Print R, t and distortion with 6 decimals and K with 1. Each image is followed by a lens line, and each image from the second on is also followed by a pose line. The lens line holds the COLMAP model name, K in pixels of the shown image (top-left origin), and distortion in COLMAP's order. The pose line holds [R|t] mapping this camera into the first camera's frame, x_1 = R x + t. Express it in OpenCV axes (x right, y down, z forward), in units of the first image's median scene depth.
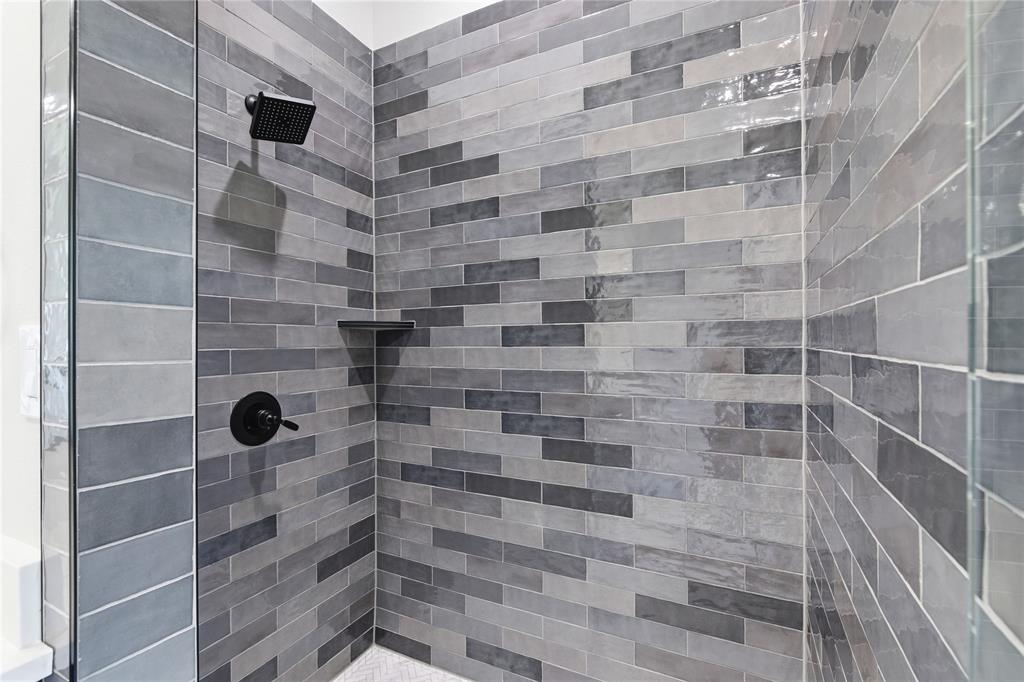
lens RADIAL K [[466.2, 0, 511.4], [0, 466.2, 337.9], [0, 0, 1]] dist [-0.000536, 0.002044]
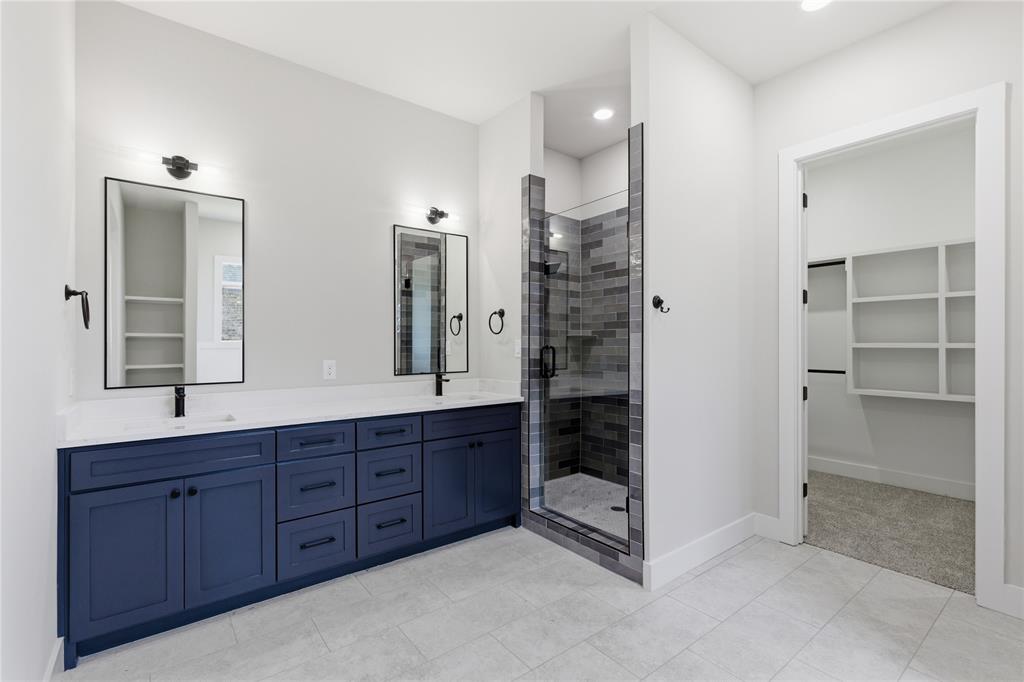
lens RADIAL K [[466.2, 0, 509.0], [0, 466.2, 342.8], [0, 0, 1]] dist [-0.000536, 0.002044]
pose [[0.899129, 0.003487, -0.437669, 0.438826], [-0.005882, 0.999974, -0.004117, 0.013600], [0.437644, 0.006276, 0.899127, -1.363031]]
